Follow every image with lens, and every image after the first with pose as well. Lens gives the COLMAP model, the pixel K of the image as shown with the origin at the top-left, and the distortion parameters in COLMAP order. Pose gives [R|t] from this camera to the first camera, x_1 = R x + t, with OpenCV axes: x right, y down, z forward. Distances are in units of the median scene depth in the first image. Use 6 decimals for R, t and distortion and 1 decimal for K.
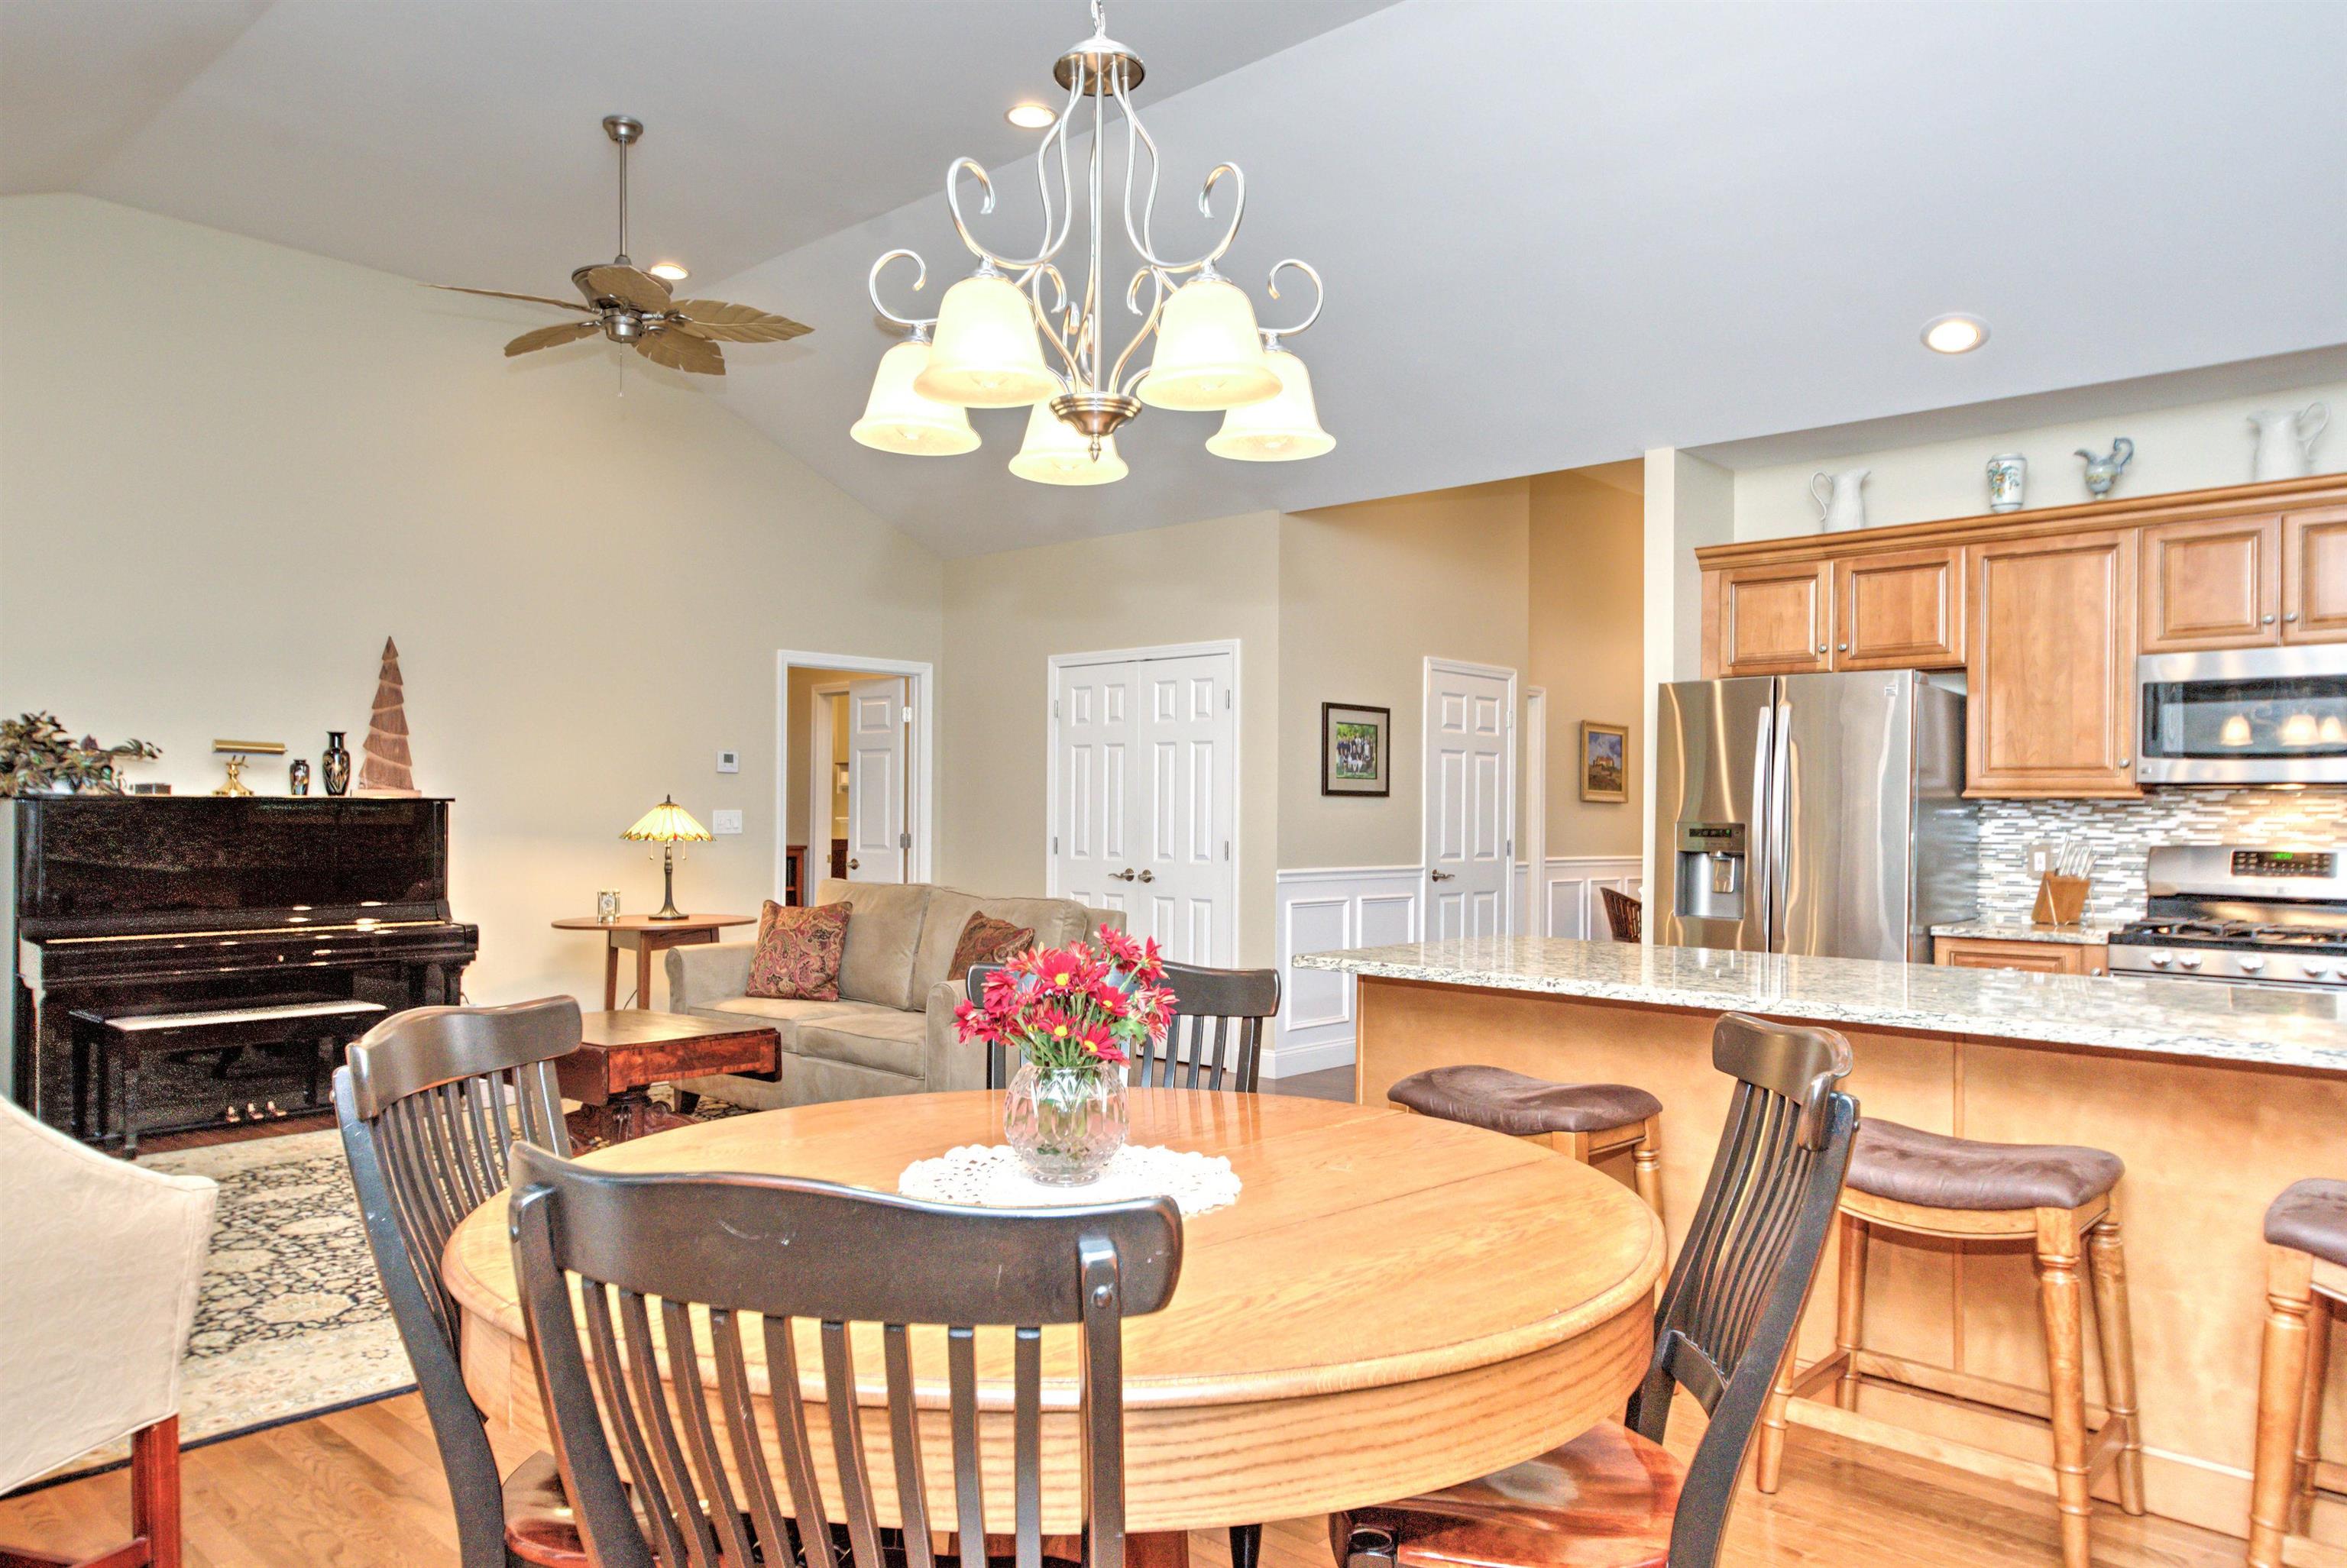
lens RADIAL K [[1584.7, 0, 1164.6], [0, 1584.7, 805.4], [0, 0, 1]] dist [-0.029566, 0.001376]
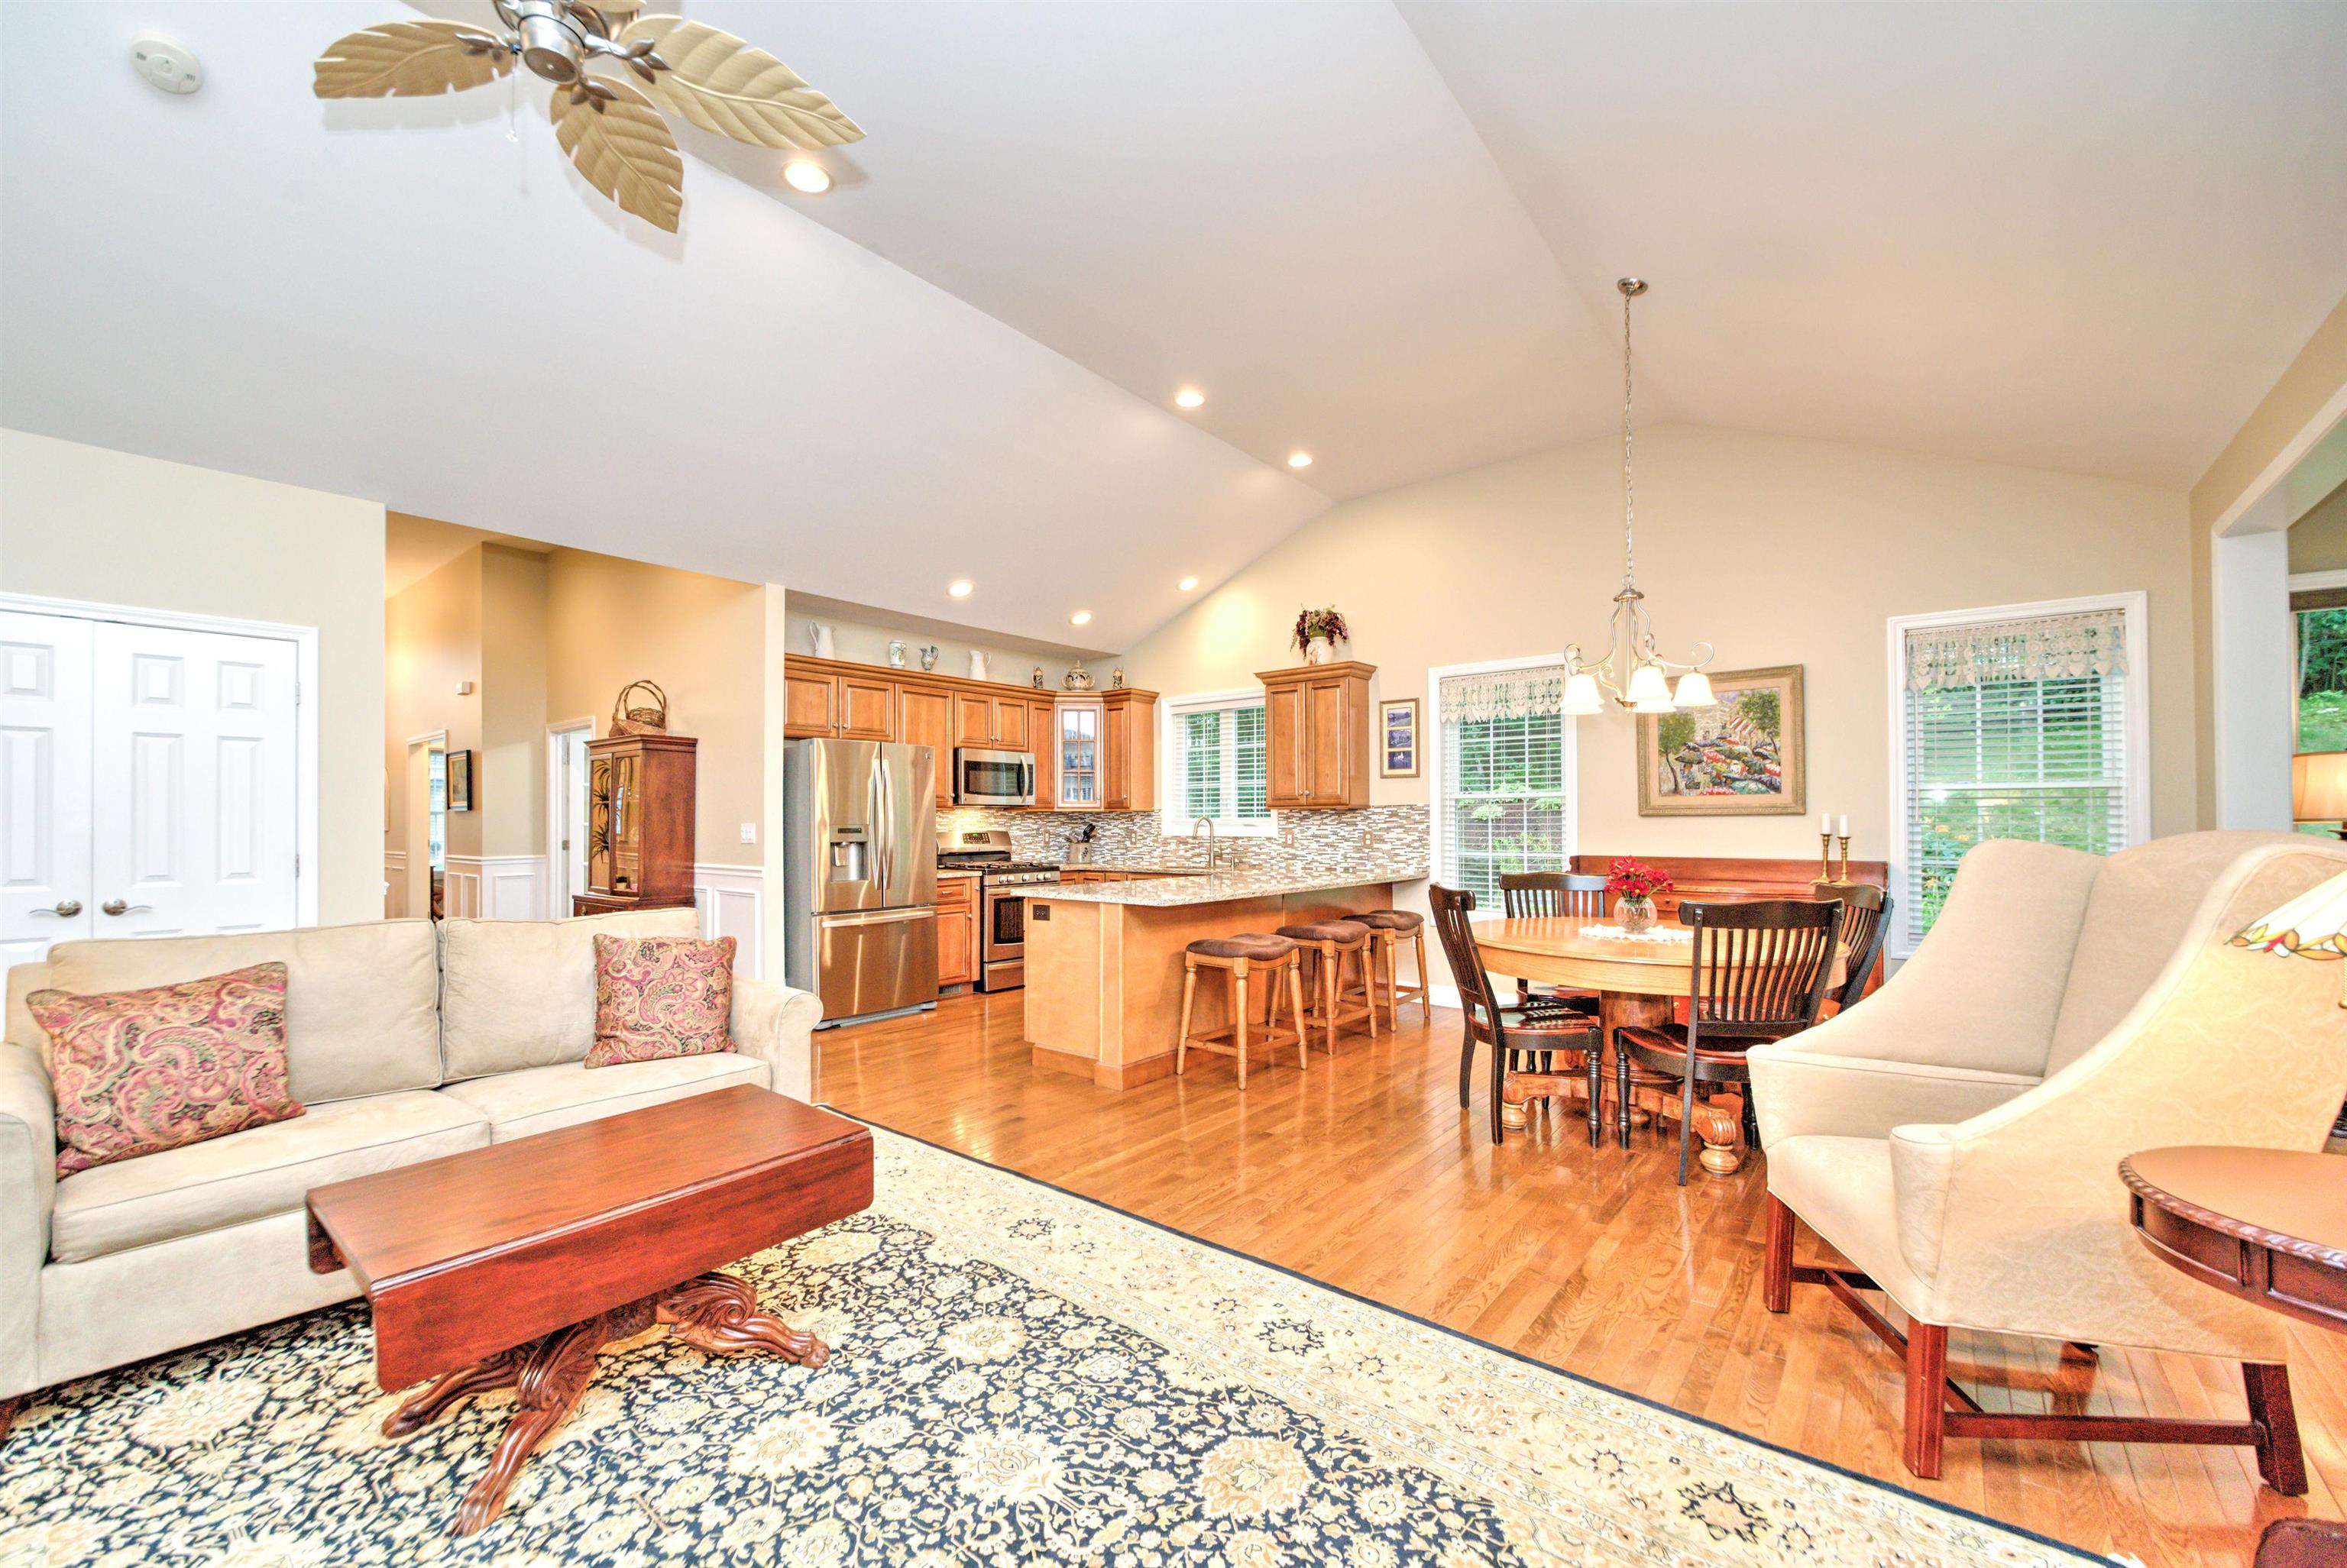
lens RADIAL K [[947.0, 0, 1166.8], [0, 947.0, 789.8], [0, 0, 1]] dist [-0.025751, -0.000807]
pose [[-0.057317, 0.019367, 0.998168, -0.622285], [-0.006372, 0.999784, -0.019765, -0.008465], [-0.998336, -0.007493, -0.057181, 0.653300]]
